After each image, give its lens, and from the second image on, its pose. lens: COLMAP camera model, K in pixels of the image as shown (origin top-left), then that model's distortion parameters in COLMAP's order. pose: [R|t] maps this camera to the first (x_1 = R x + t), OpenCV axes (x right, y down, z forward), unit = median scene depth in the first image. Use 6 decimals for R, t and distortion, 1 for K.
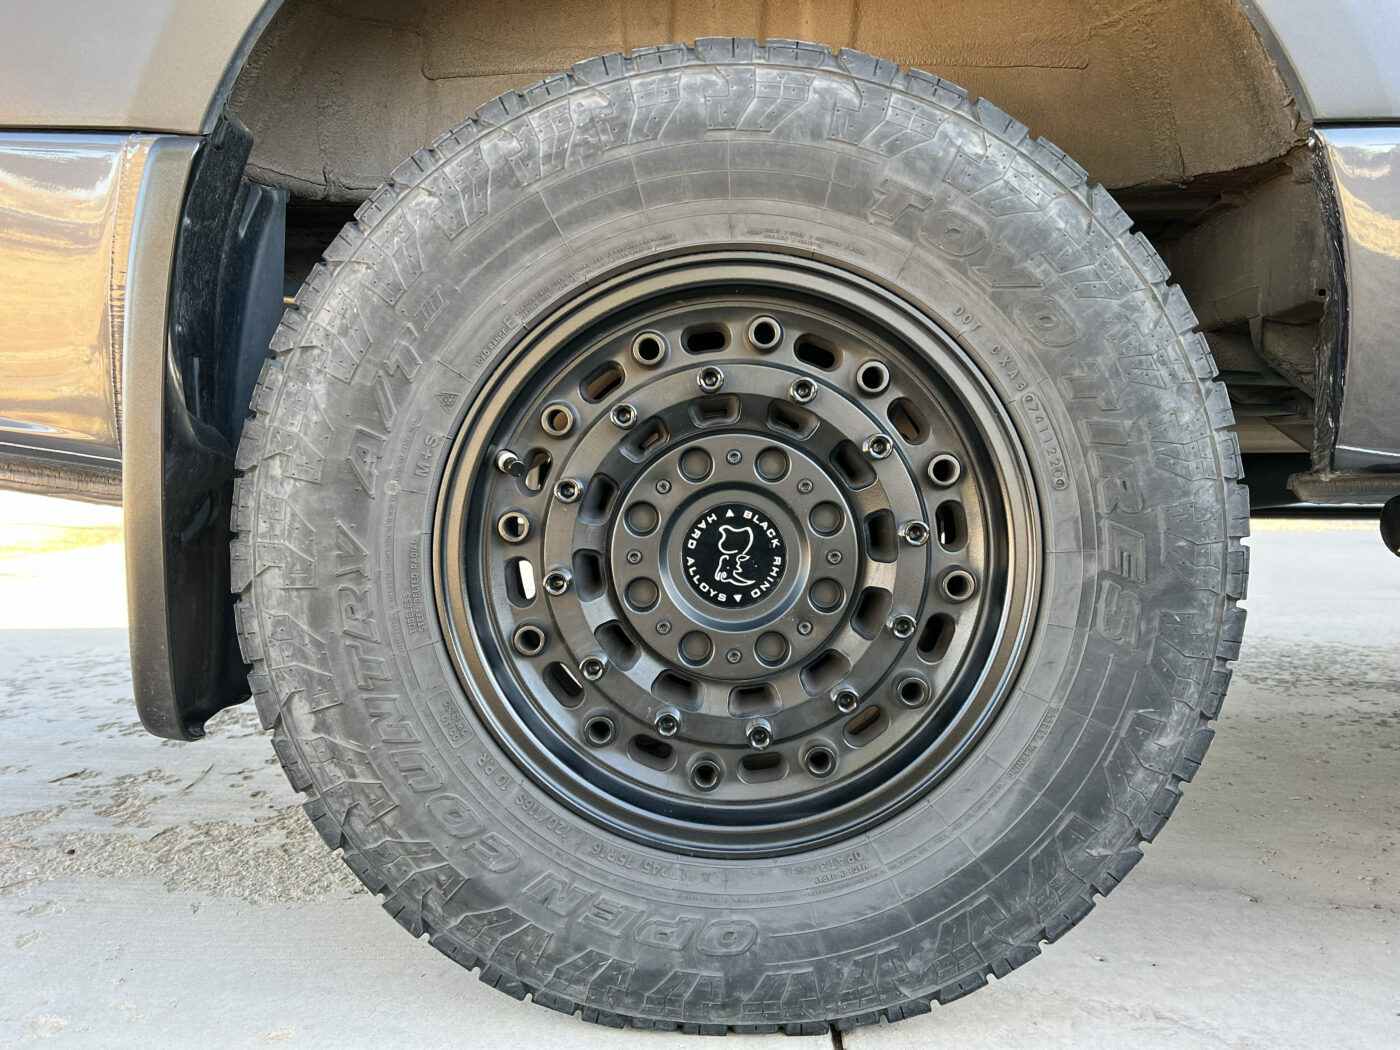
lens RADIAL K [[1056.4, 0, 702.8], [0, 1056.4, 527.0], [0, 0, 1]] dist [0.024747, -0.005494]
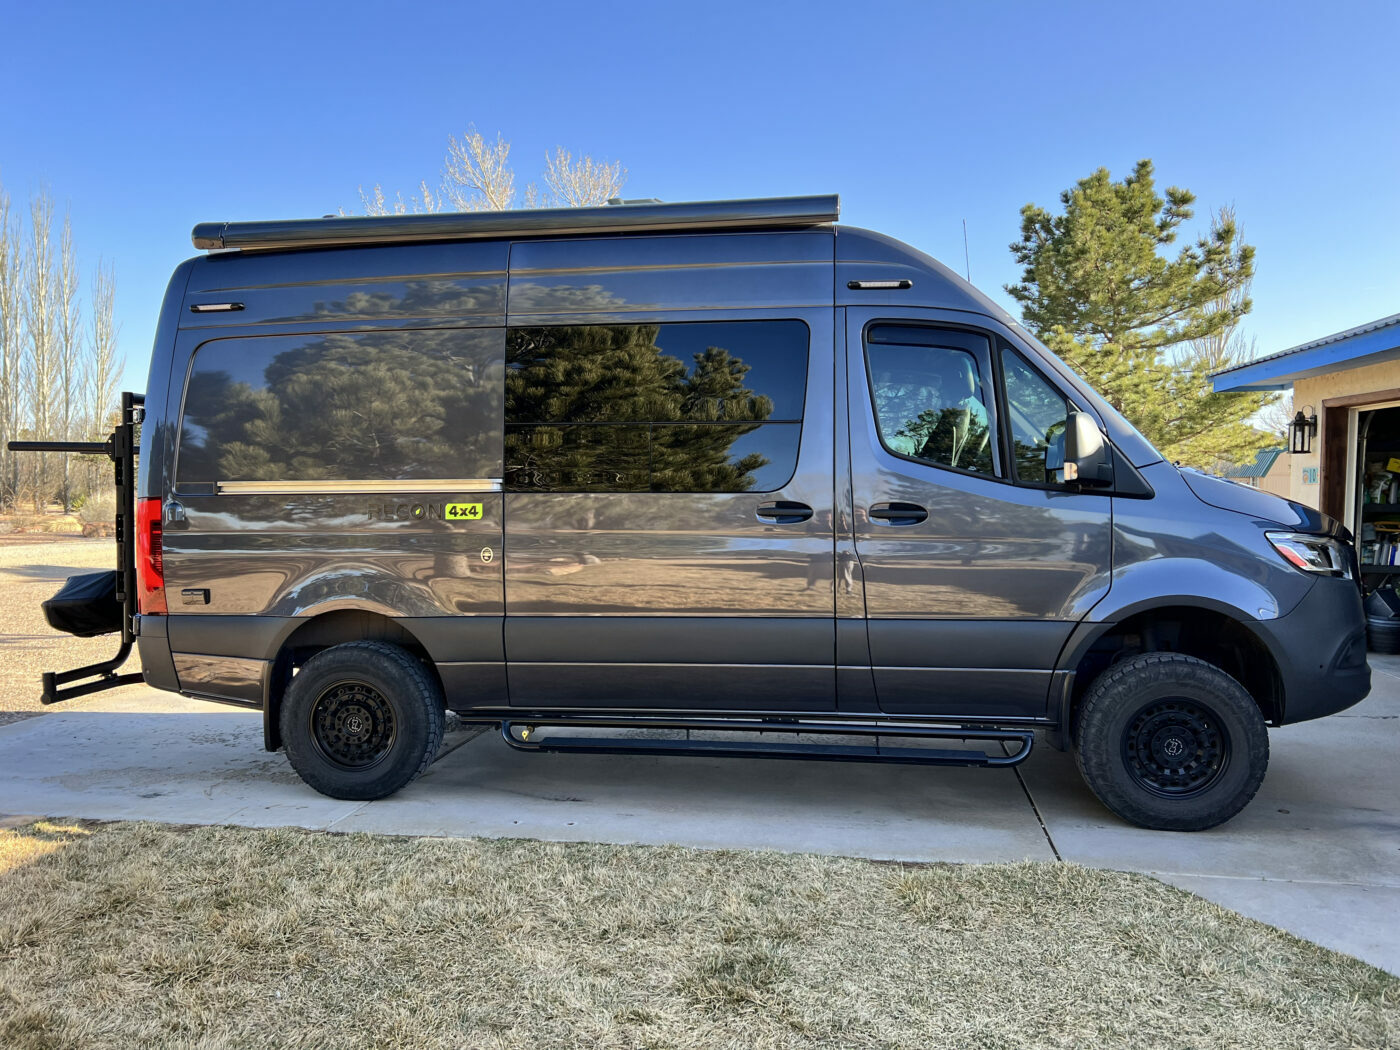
lens RADIAL K [[1056.4, 0, 702.8], [0, 1056.4, 527.0], [0, 0, 1]] dist [0.024747, -0.005494]
pose [[0.992814, -0.009056, -0.119328, 2.982853], [0.005875, 0.999619, -0.026984, -1.008021], [0.119527, 0.026089, 0.992488, -5.285496]]
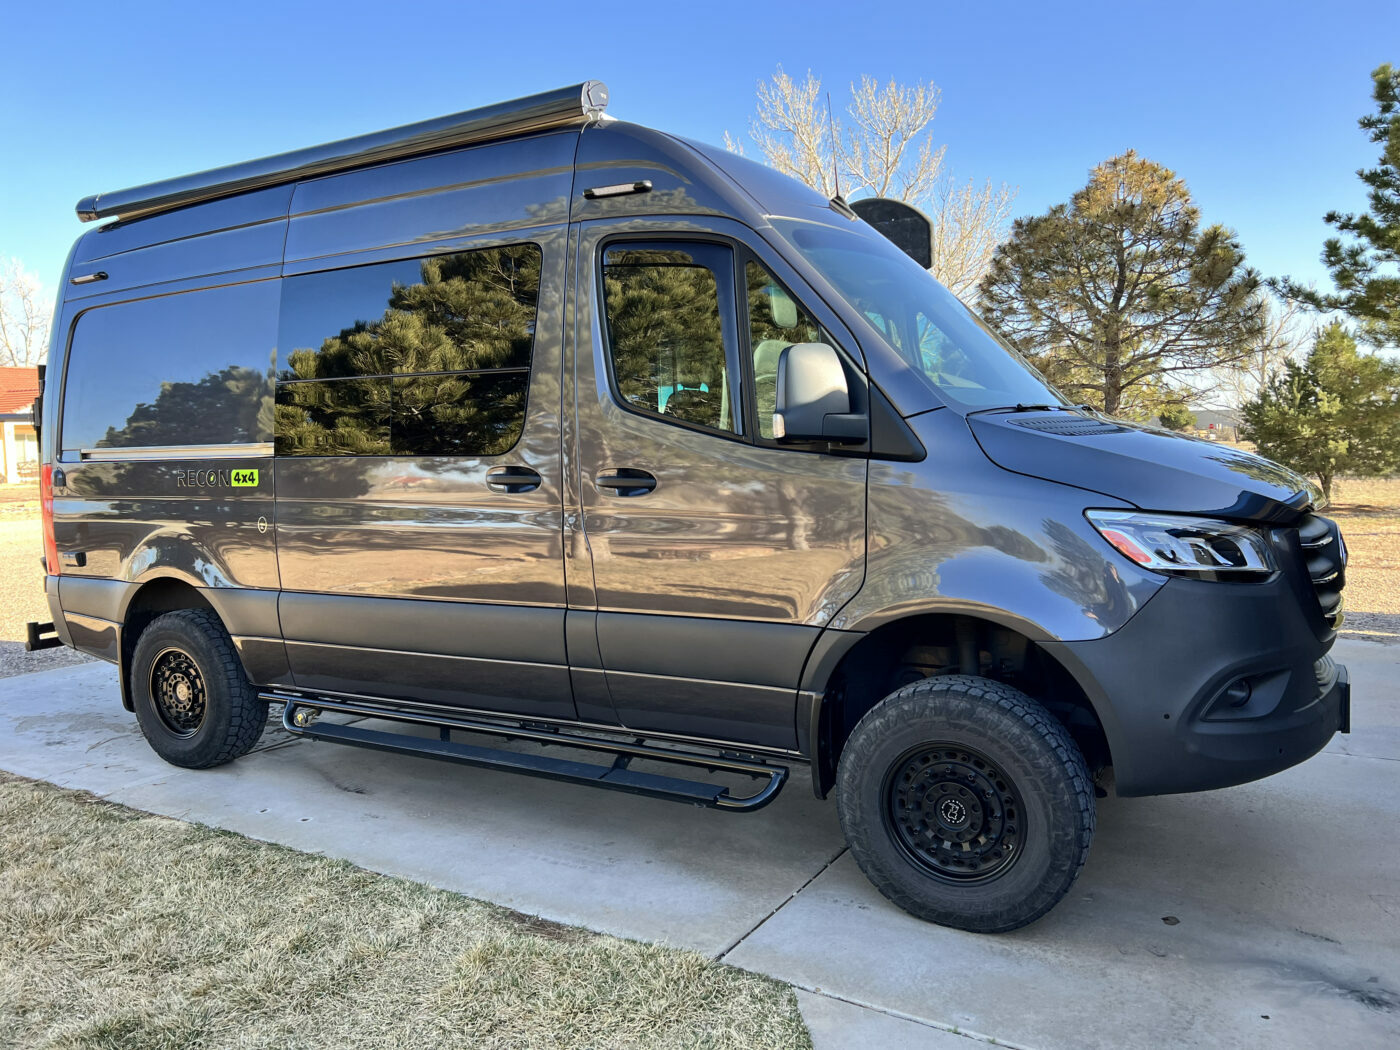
lens RADIAL K [[1044.5, 0, 701.2], [0, 1044.5, 520.6], [0, 0, 1]] dist [0.057454, -0.063626]
pose [[0.881583, 0.008773, -0.471947, 5.936580], [0.000735, 0.999801, 0.019958, -1.158189], [0.472028, -0.017942, 0.881401, -3.177911]]
